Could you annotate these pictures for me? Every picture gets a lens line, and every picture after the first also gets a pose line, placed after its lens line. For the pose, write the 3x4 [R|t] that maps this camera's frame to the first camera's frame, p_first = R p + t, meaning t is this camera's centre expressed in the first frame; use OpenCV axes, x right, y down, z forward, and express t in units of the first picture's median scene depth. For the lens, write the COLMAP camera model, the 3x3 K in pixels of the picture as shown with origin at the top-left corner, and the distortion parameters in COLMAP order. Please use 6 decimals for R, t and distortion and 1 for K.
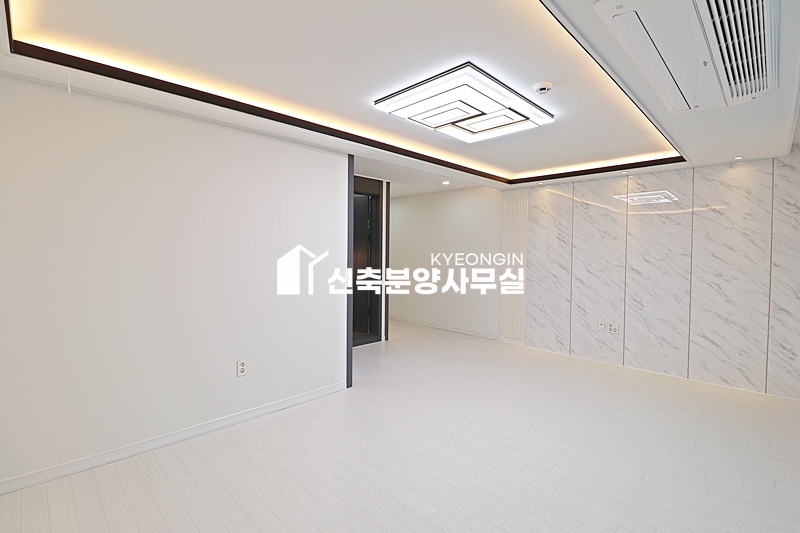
lens RADIAL K [[368.8, 0, 400.2], [0, 368.8, 258.7], [0, 0, 1]] dist [-0.001601, -0.012346]
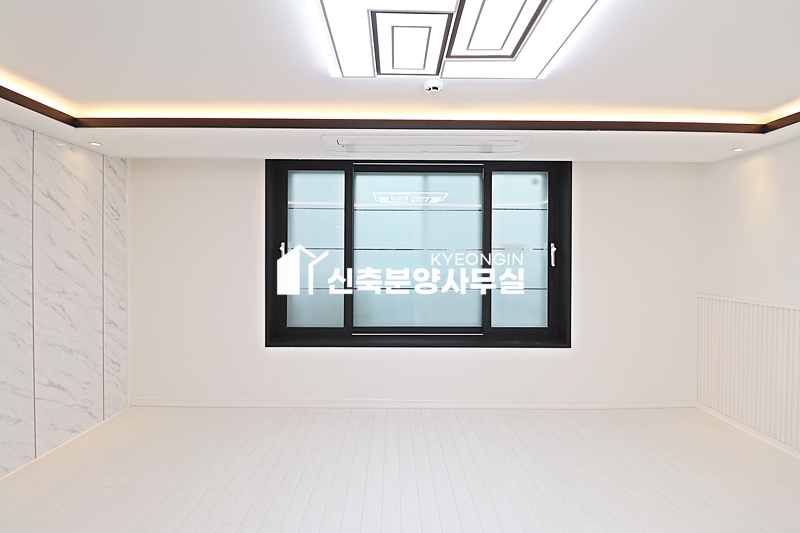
lens RADIAL K [[368.8, 0, 400.2], [0, 368.8, 258.7], [0, 0, 1]] dist [-0.001601, -0.012346]
pose [[-0.718287, -0.015070, 0.695583, -0.111230], [-0.000111, 0.999768, 0.021544, -0.037366], [-0.695747, 0.015398, -0.718122, 1.016284]]
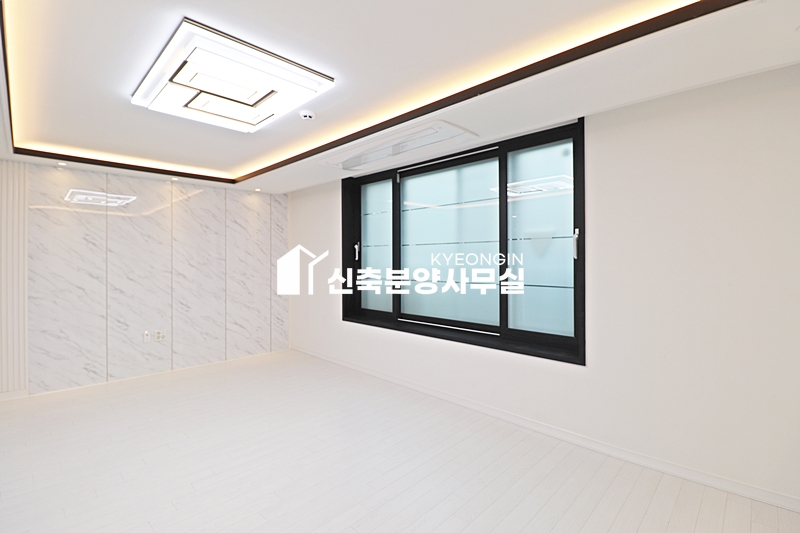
lens RADIAL K [[372.0, 0, 401.1], [0, 372.0, 259.1], [0, 0, 1]] dist [0.001717, -0.012416]
pose [[-0.011361, -0.007288, 0.999909, -0.463429], [0.019620, 0.999779, 0.007510, -0.009188], [-0.999743, 0.019704, -0.011216, 0.428706]]
